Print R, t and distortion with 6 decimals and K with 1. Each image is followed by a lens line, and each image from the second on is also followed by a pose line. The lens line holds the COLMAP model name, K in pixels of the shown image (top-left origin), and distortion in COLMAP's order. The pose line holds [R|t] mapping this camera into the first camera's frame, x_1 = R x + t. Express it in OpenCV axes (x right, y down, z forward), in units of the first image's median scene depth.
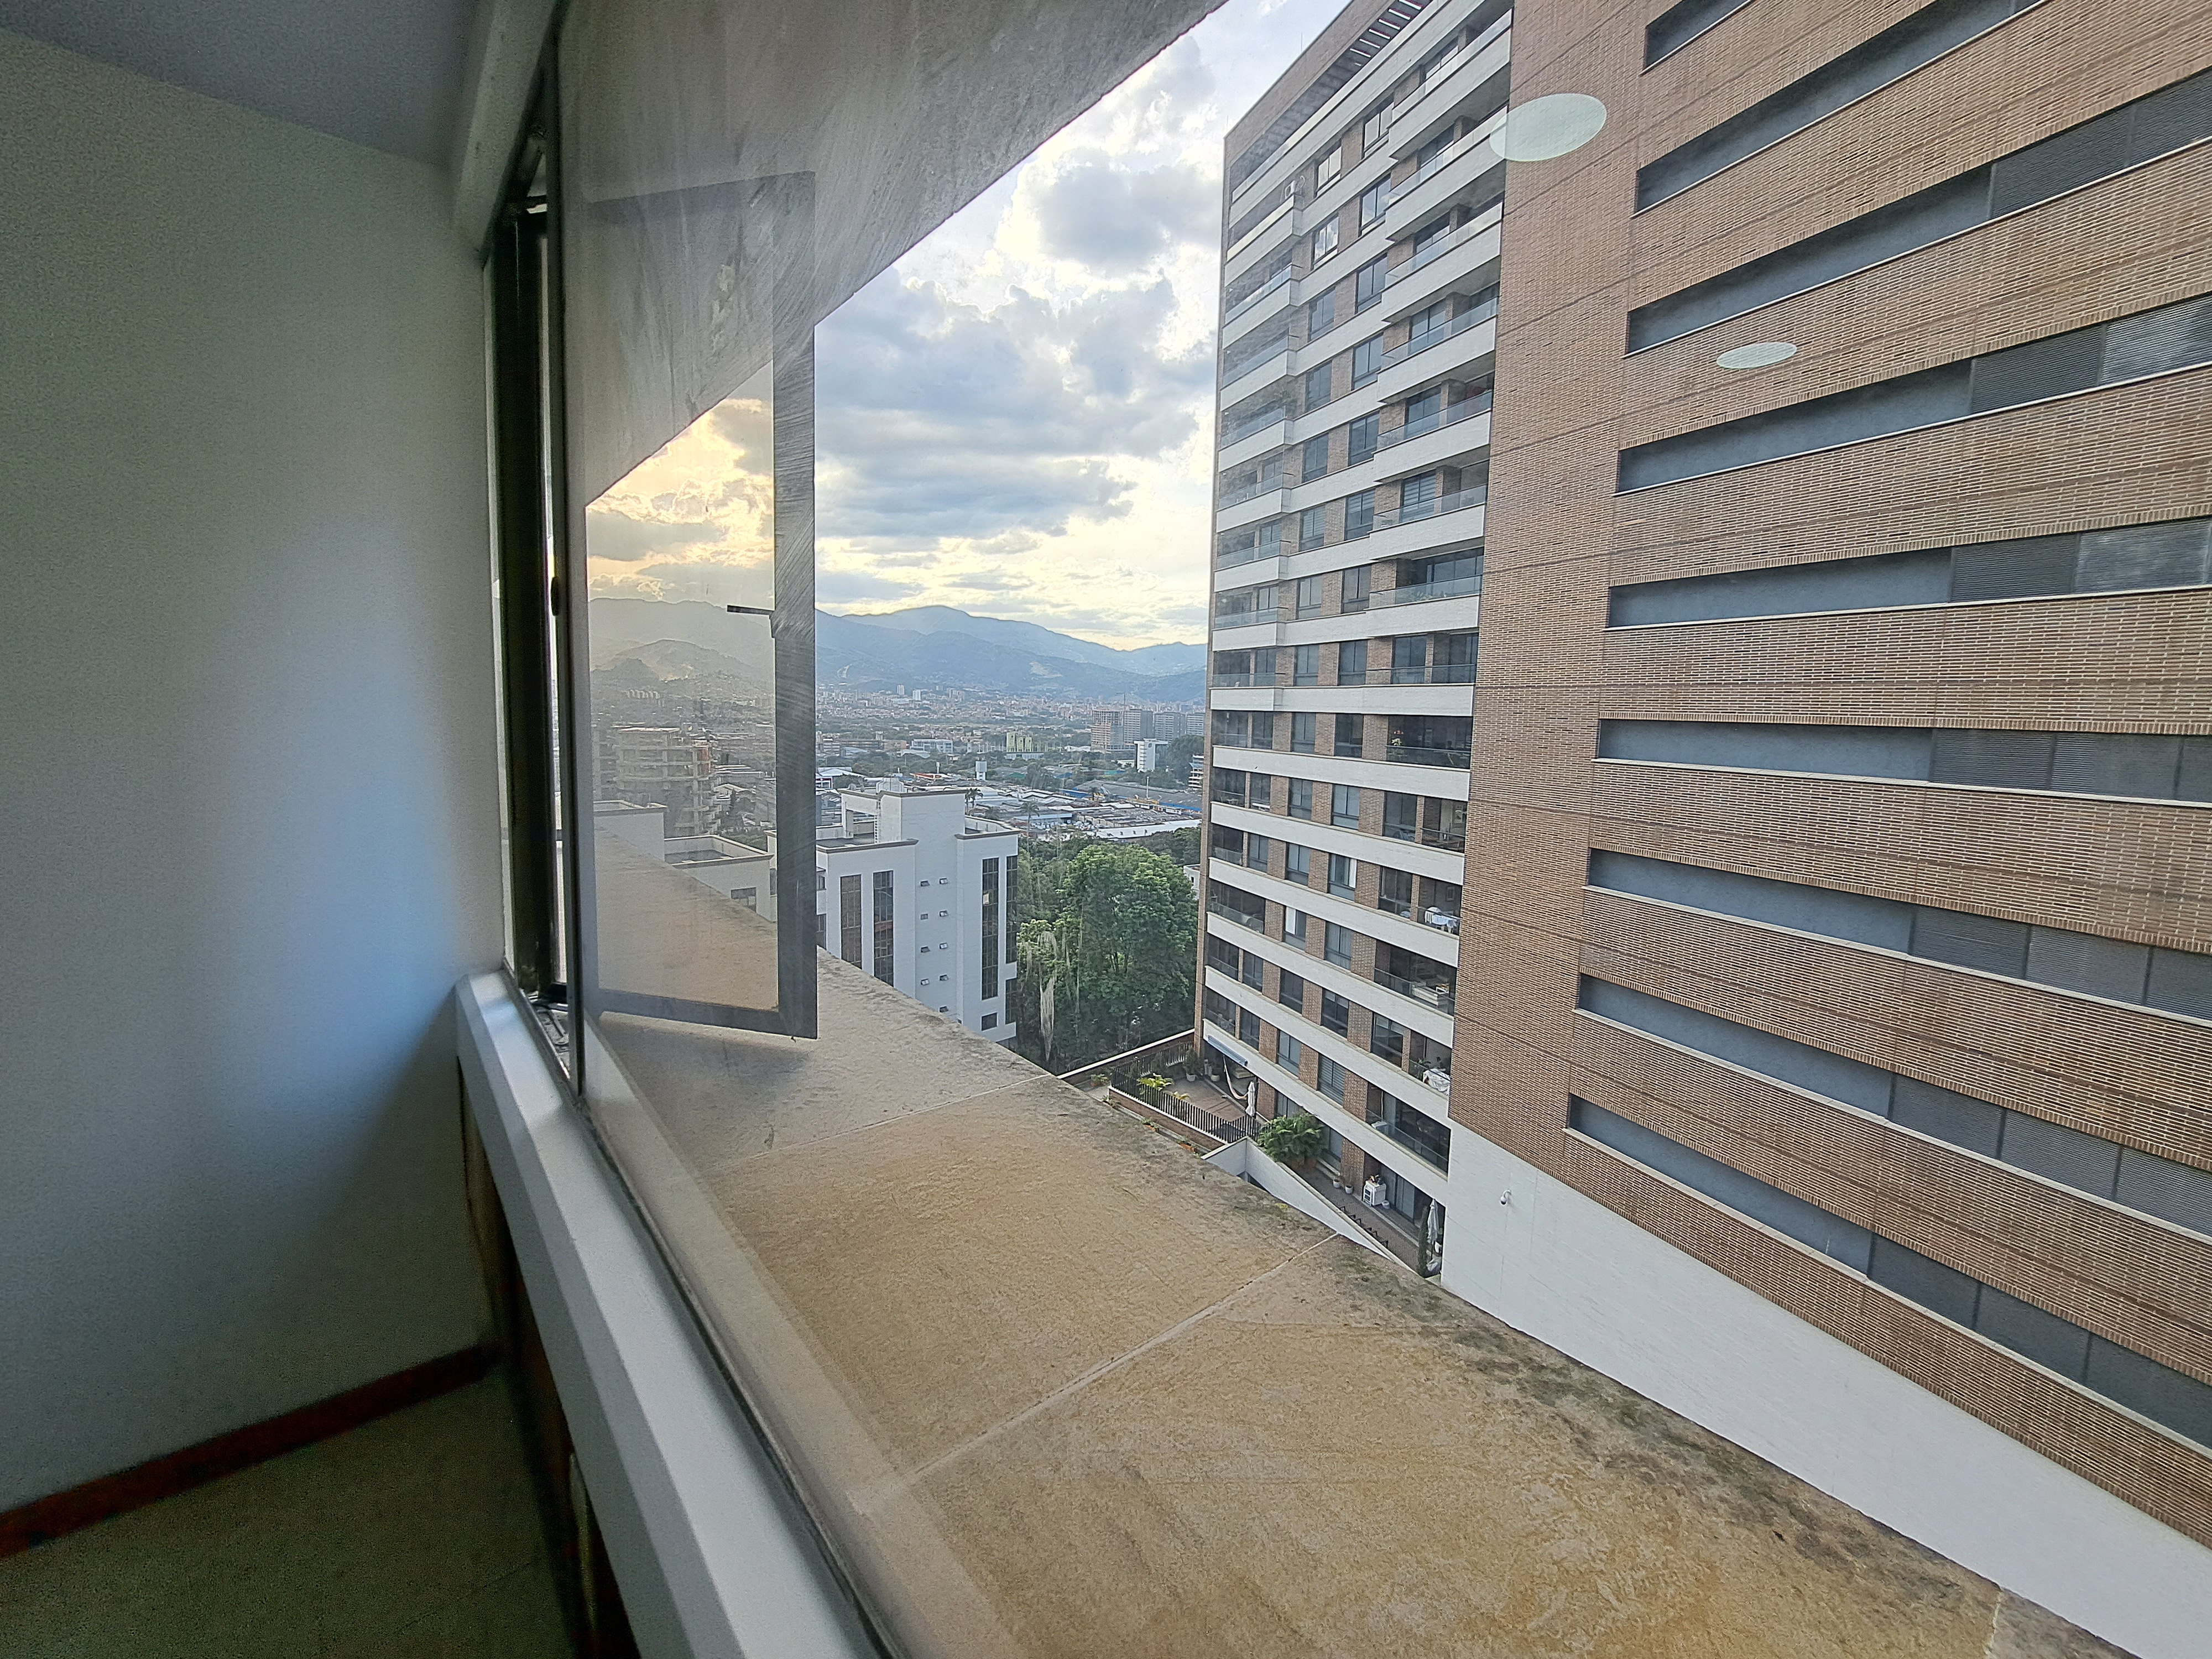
lens RADIAL K [[889.4, 0, 1110.0], [0, 889.4, 798.8], [0, 0, 1]] dist [-0.019557, 0.000867]
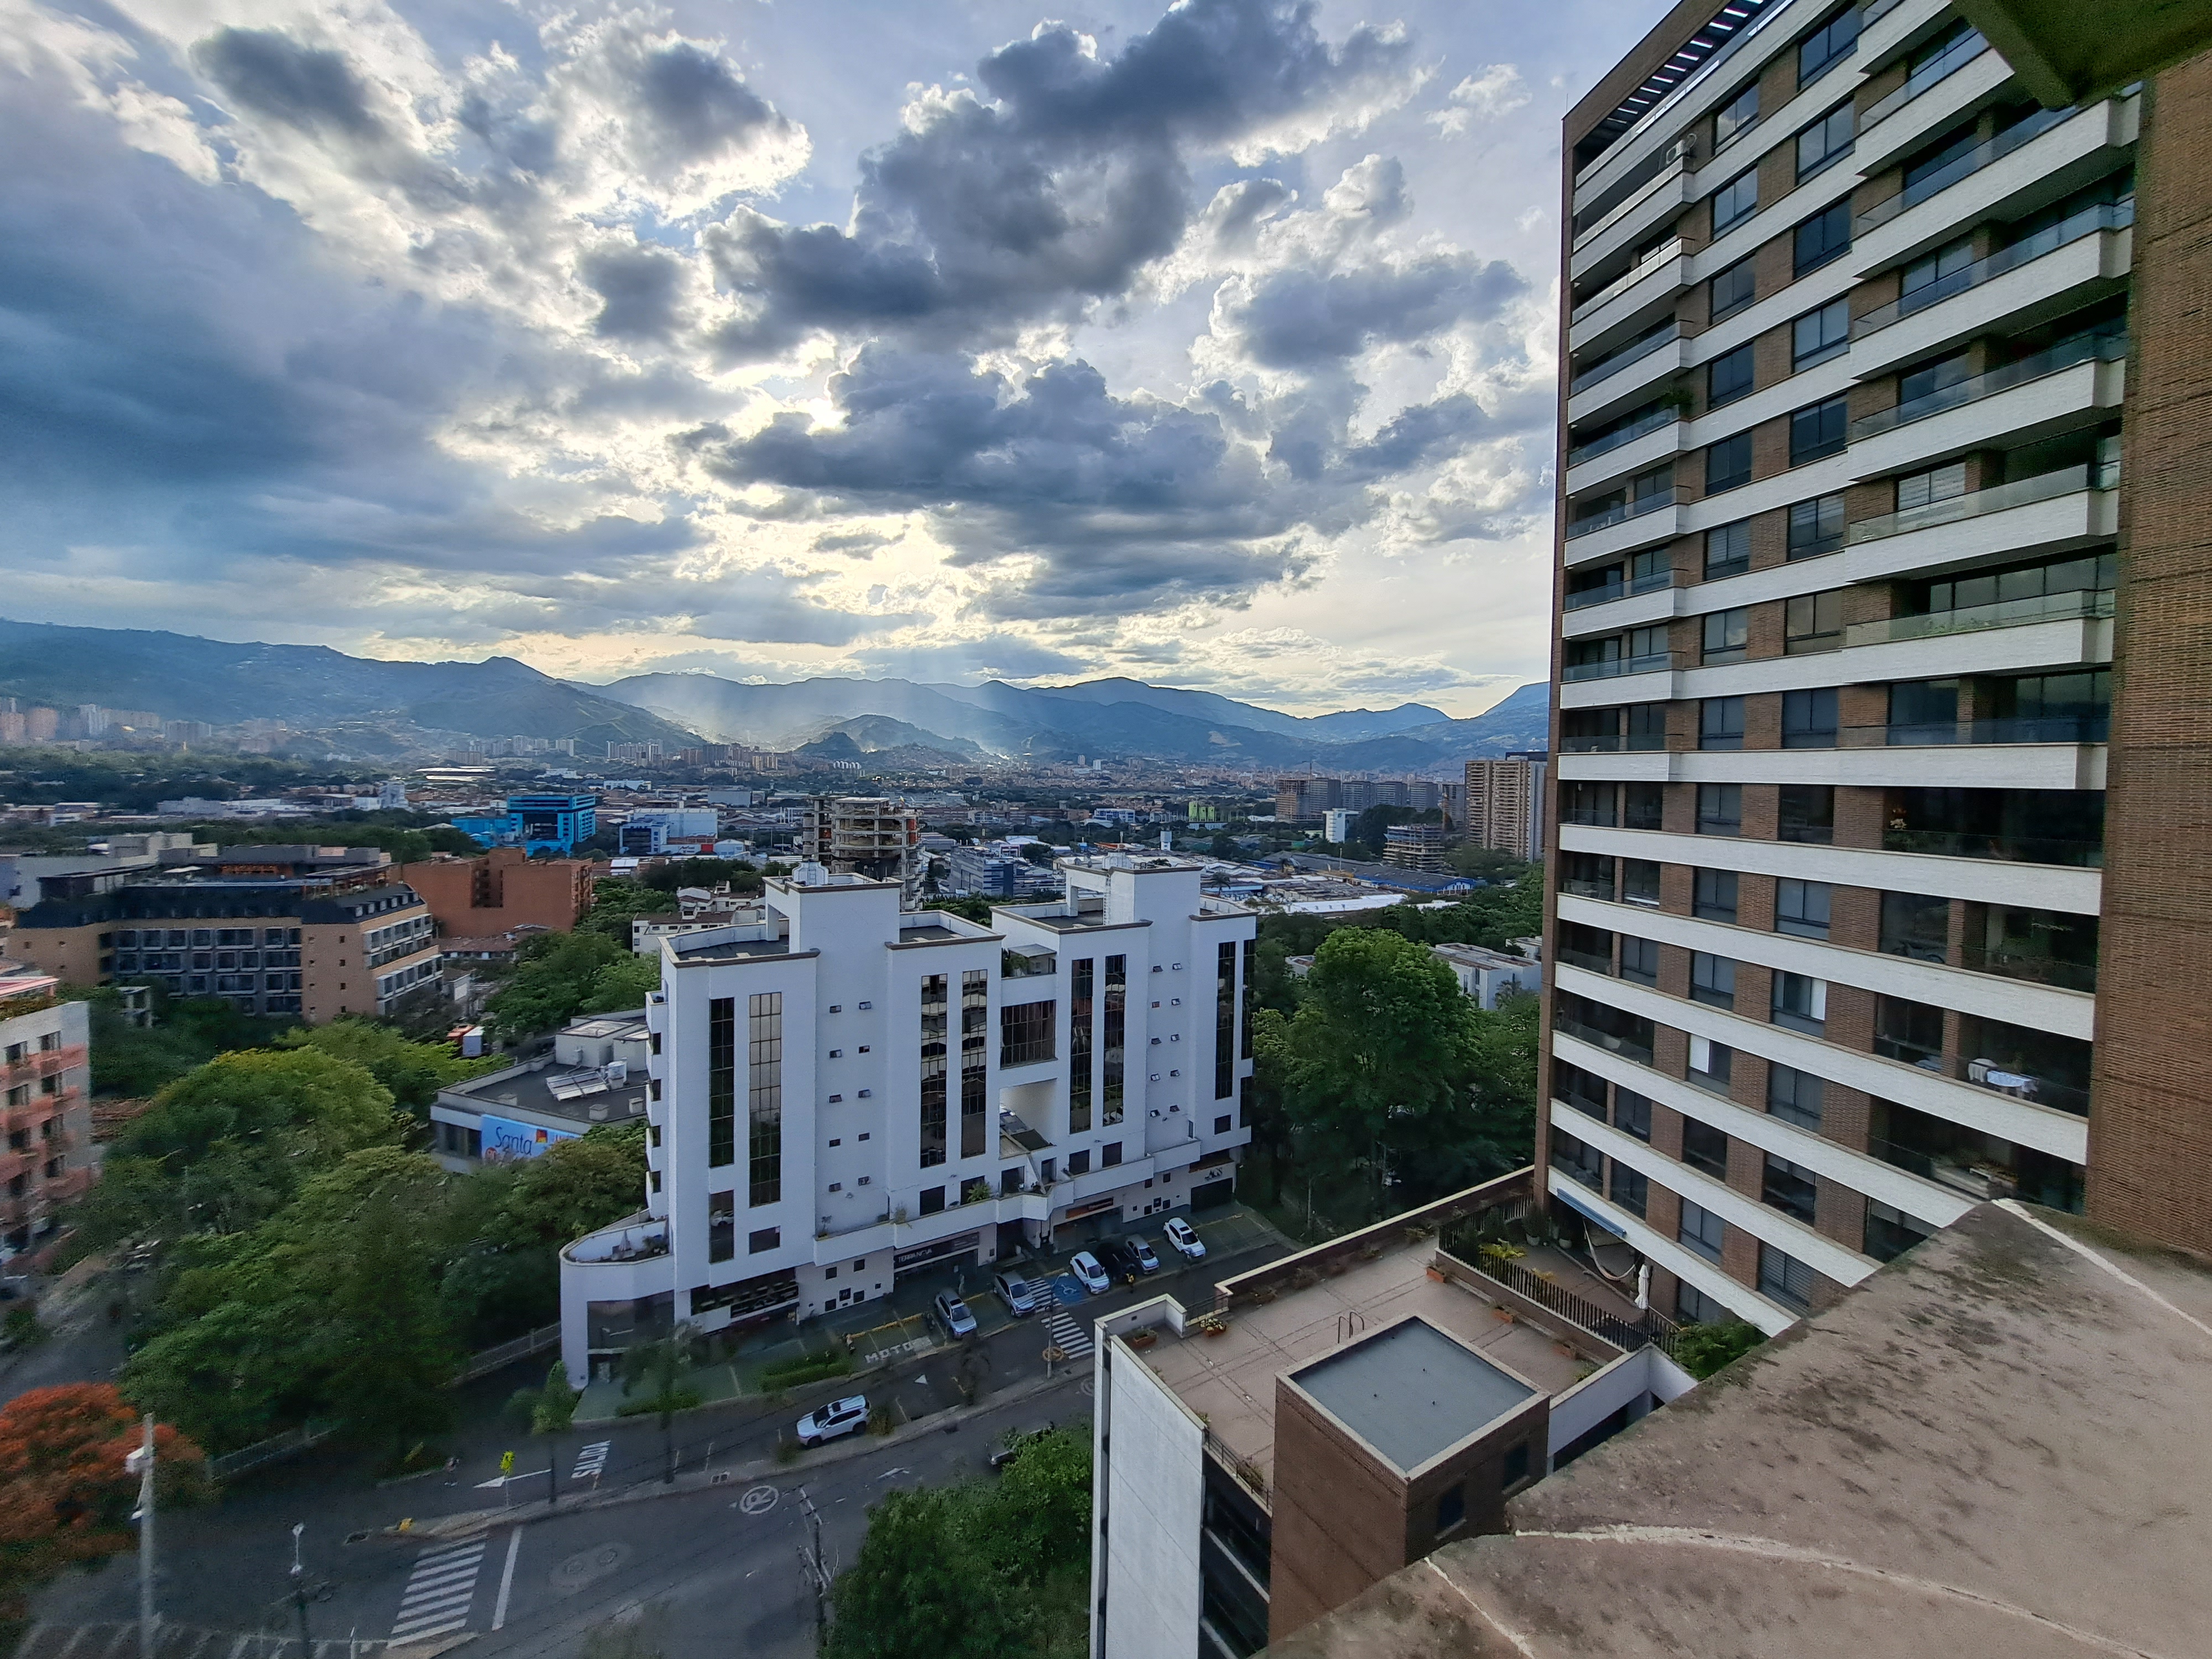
lens RADIAL K [[889.4, 0, 1130.5], [0, 889.4, 793.6], [0, 0, 1]] dist [-0.019557, 0.000867]
pose [[0.984591, -0.001975, -0.174861, -0.142242], [-0.012646, 0.996514, -0.082459, -0.017447], [0.174415, 0.083399, 0.981134, 0.144741]]
